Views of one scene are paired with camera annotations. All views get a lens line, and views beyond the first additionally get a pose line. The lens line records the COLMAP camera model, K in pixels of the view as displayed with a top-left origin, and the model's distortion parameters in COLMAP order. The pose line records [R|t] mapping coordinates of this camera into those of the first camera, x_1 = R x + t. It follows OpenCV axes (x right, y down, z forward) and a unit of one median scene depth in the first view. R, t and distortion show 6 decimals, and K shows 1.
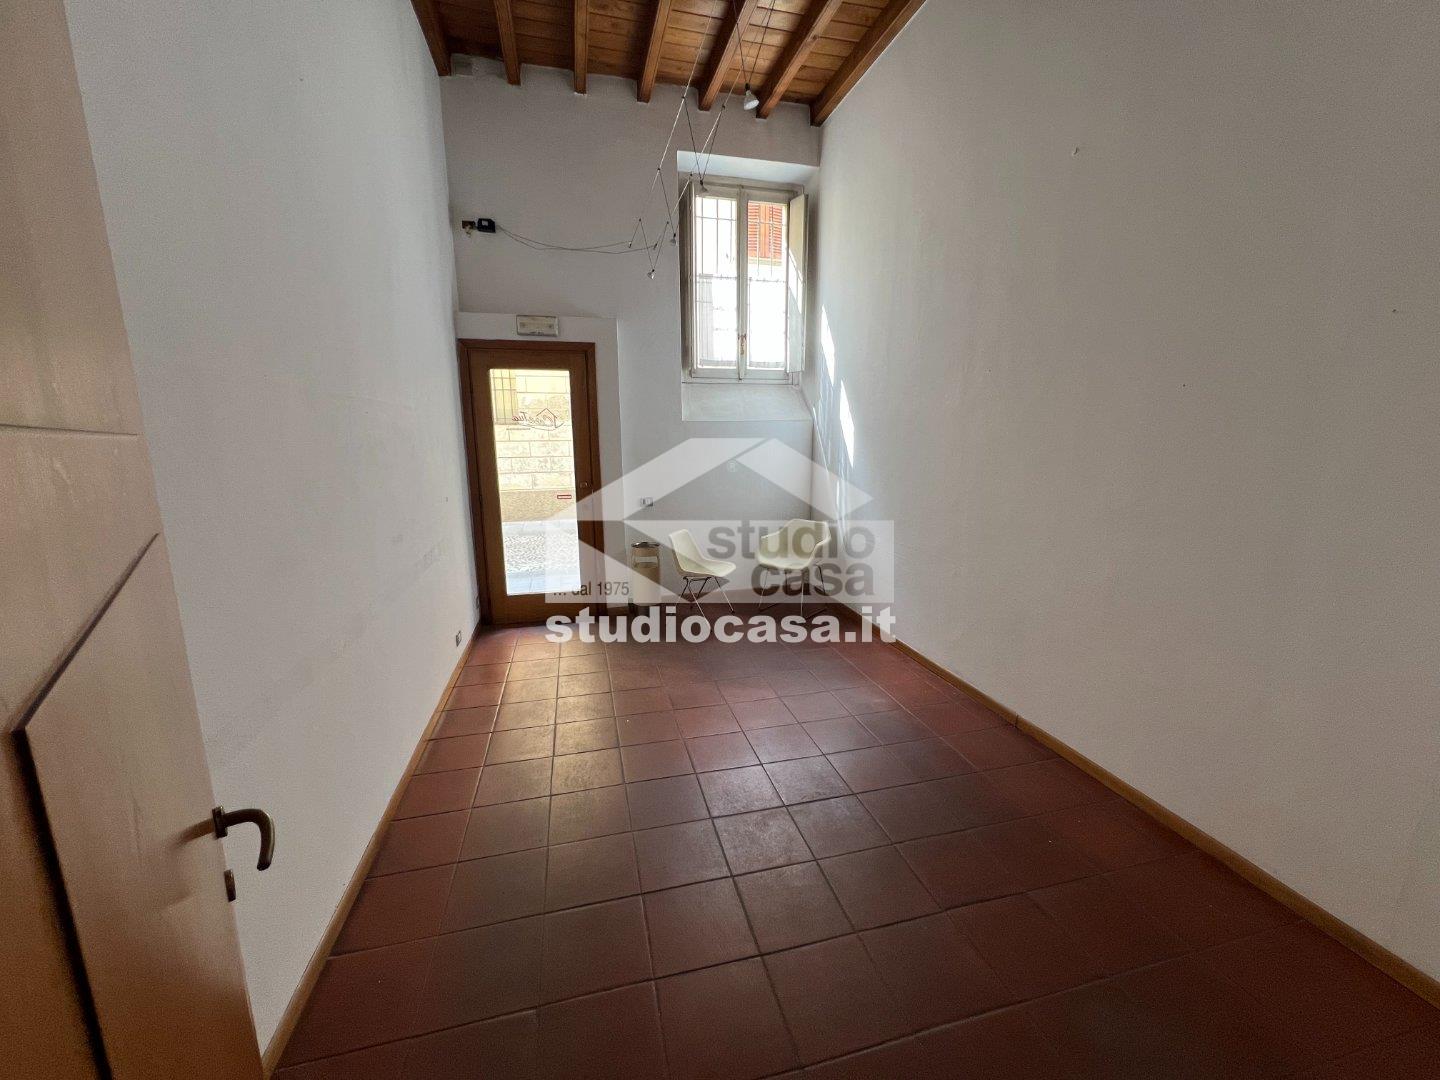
lens RADIAL K [[583.5, 0, 722.4], [0, 583.5, 539.9], [0, 0, 1]] dist [0.002596, -0.000036]
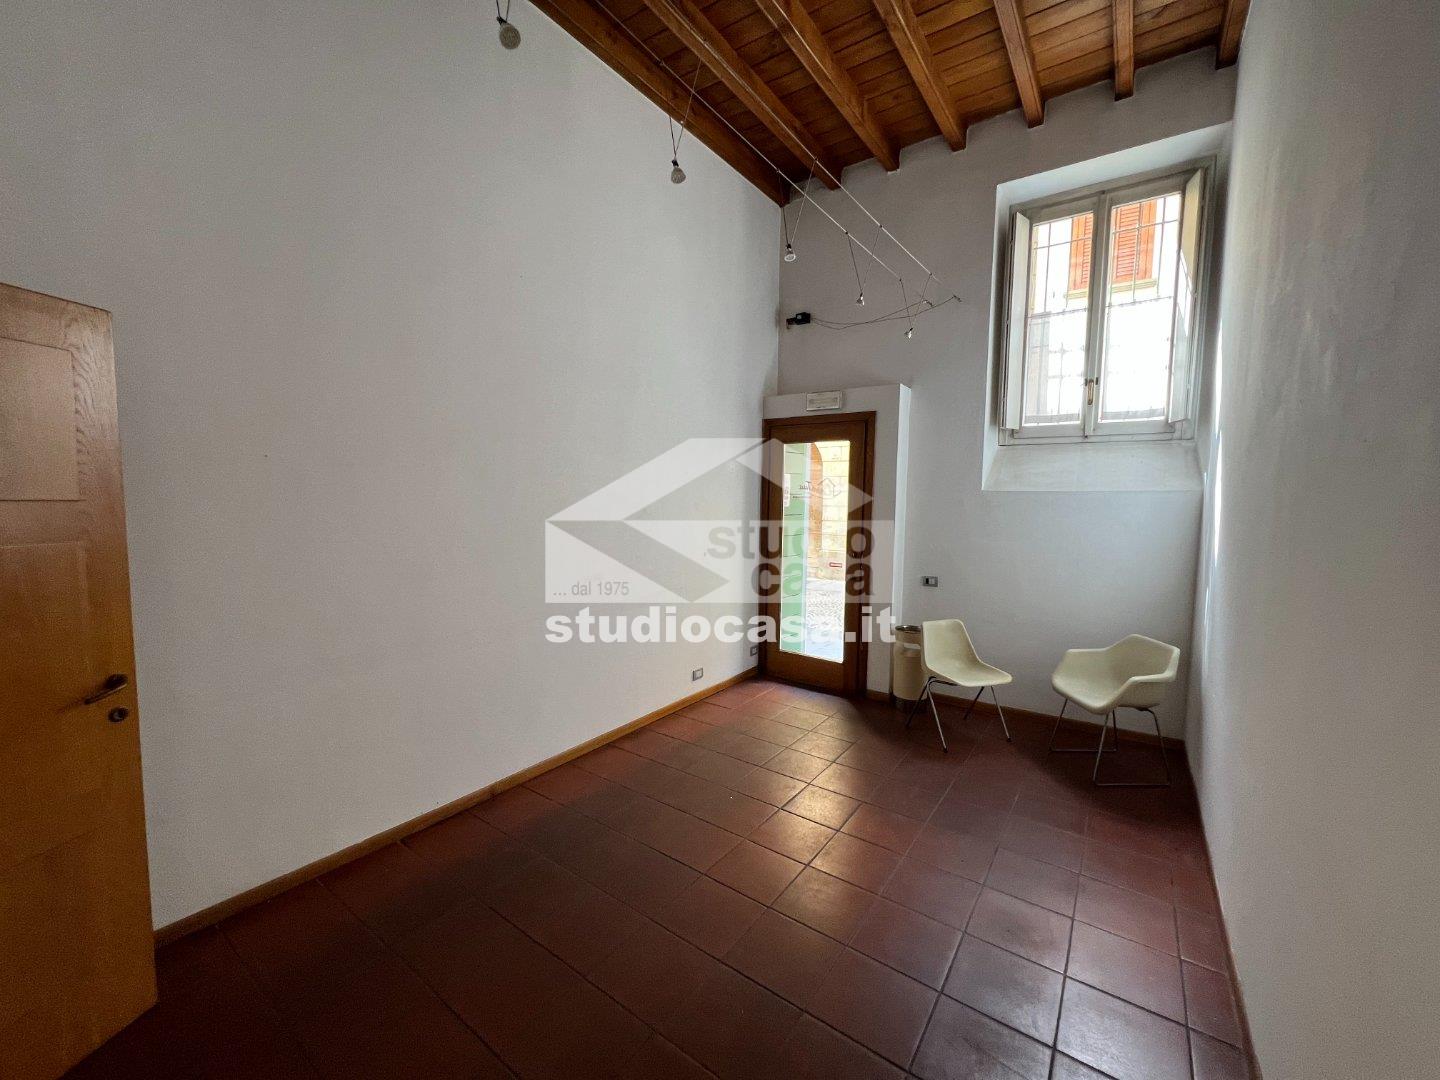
lens RADIAL K [[583.5, 0, 714.4], [0, 583.5, 542.7], [0, 0, 1]] dist [0.002596, -0.000036]
pose [[0.641651, 0.075939, -0.763229, 0.330556], [-0.156151, 0.987180, -0.033055, -0.043013], [0.750934, 0.140388, 0.645282, 0.183067]]
